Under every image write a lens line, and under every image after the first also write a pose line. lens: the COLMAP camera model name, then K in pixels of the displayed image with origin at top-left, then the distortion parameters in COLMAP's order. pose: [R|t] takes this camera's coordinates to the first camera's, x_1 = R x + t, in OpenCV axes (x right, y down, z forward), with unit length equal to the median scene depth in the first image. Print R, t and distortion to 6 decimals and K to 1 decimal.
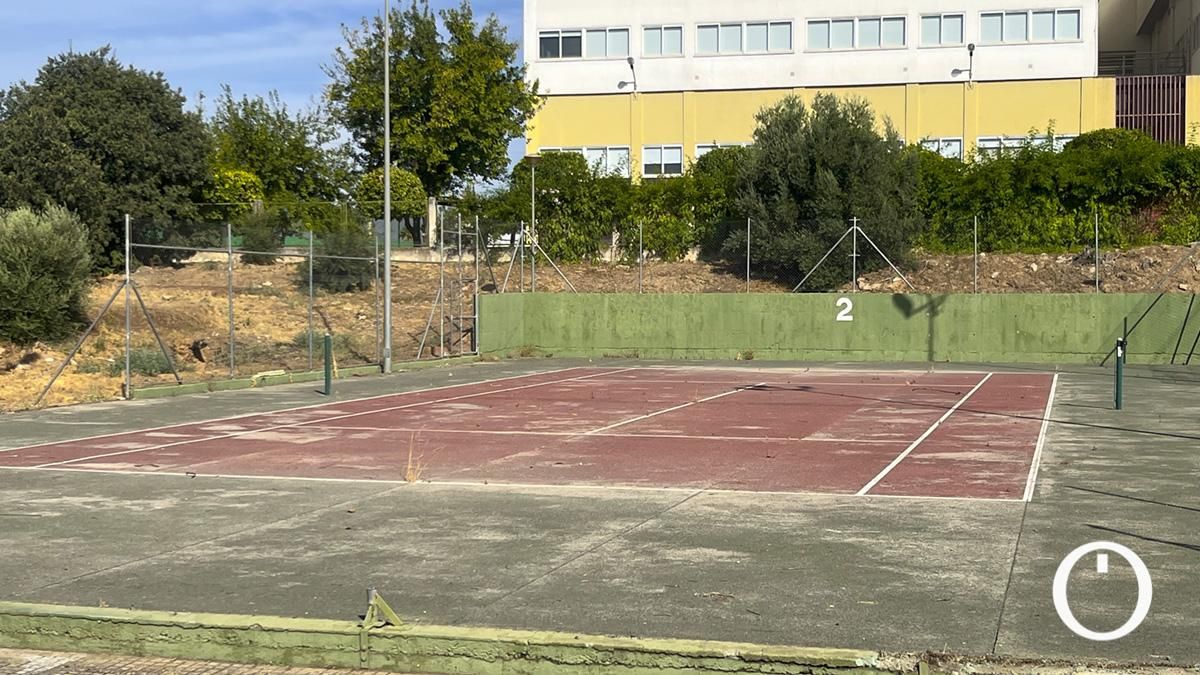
lens RADIAL K [[1702.9, 0, 599.7], [0, 1702.9, 335.4], [0, 0, 1]] dist [0.062173, 0.000000]
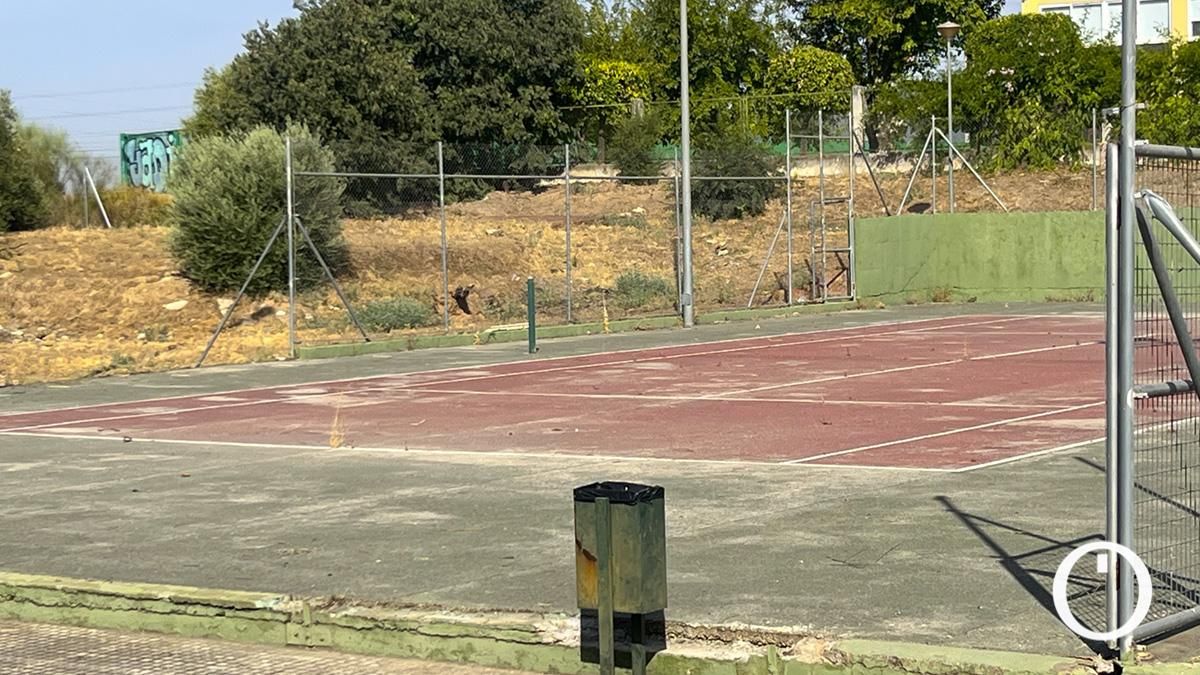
lens RADIAL K [[2500.6, 0, 627.0], [0, 2500.6, 340.5], [0, 0, 1]] dist [0.126200, 0.000000]
pose [[0.948369, -0.008612, -0.317052, 0.167387], [0.017072, 0.999568, 0.023913, 0.001117], [0.316709, -0.028091, 0.948107, -0.065004]]
